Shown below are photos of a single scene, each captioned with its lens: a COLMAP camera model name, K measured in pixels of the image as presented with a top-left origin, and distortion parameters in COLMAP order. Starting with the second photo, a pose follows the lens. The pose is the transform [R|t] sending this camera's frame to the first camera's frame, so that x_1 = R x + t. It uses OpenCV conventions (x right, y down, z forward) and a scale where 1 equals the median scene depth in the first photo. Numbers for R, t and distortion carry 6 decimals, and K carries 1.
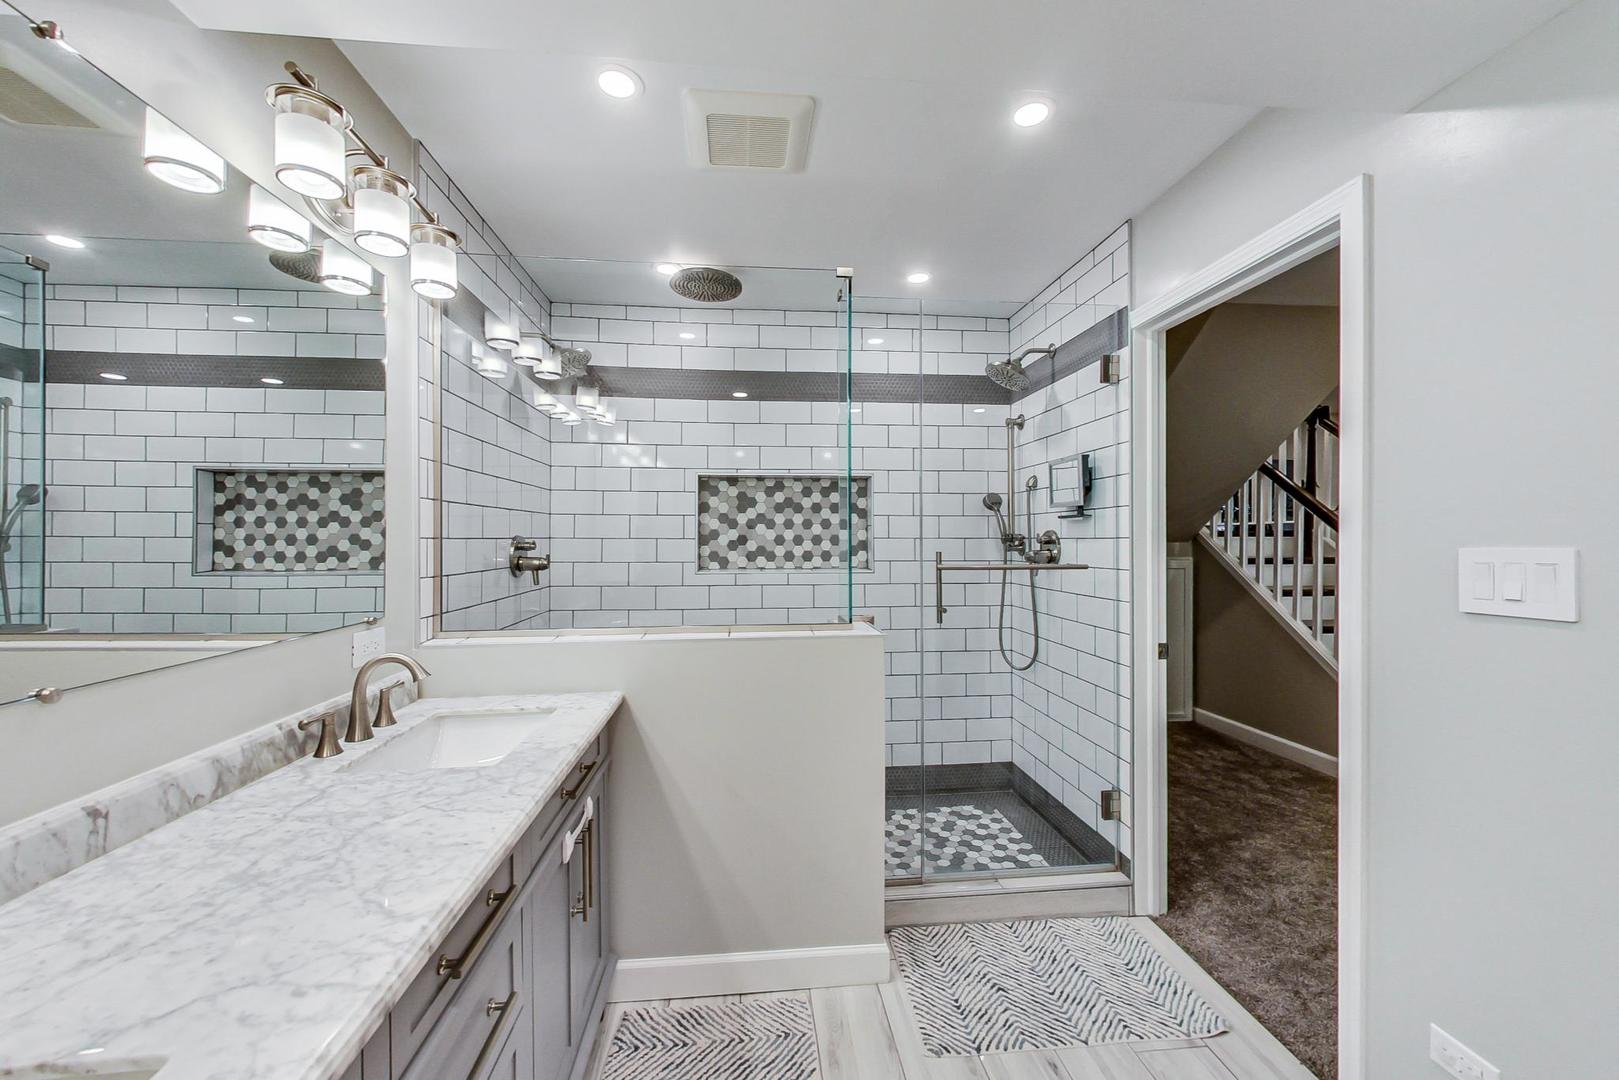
lens RADIAL K [[638.7, 0, 811.5], [0, 638.7, 542.2], [0, 0, 1]] dist [0.003368, -0.000393]
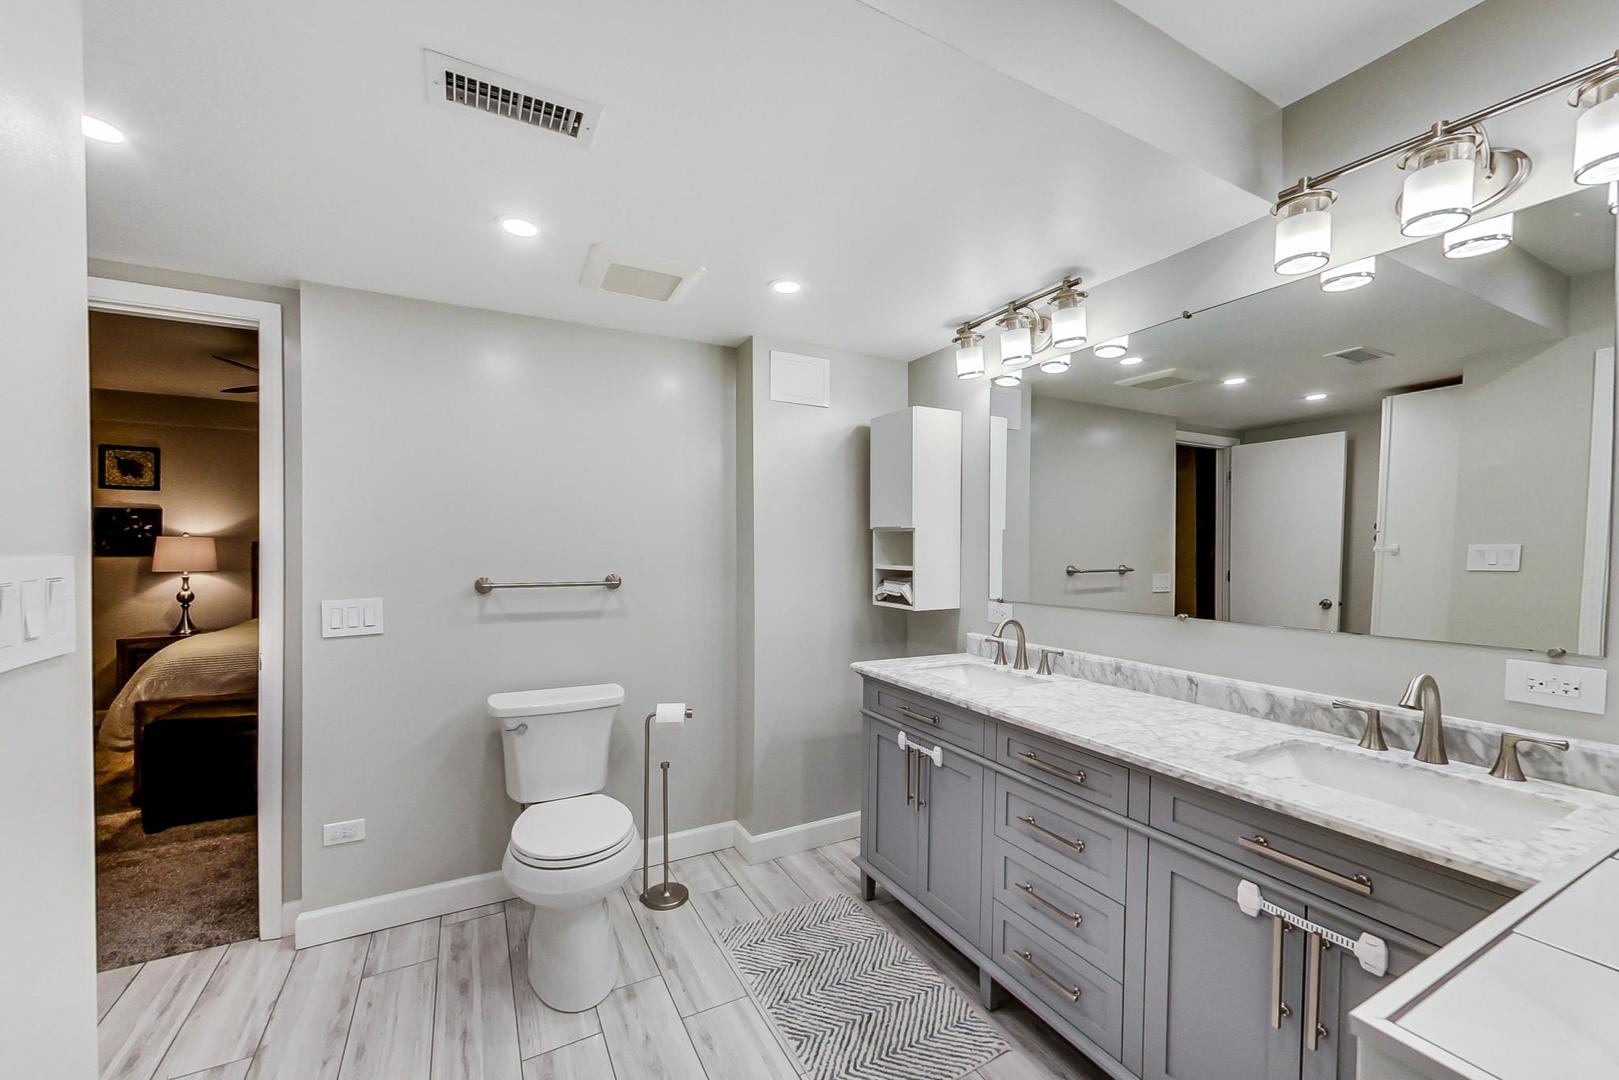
lens RADIAL K [[638.7, 0, 809.2], [0, 638.7, 548.0], [0, 0, 1]] dist [0.003368, -0.000393]
pose [[-0.927377, 0.010714, -0.373974, 0.688741], [0.006757, 0.999906, 0.011891, -0.037562], [0.374066, 0.008500, -0.927363, 2.081869]]
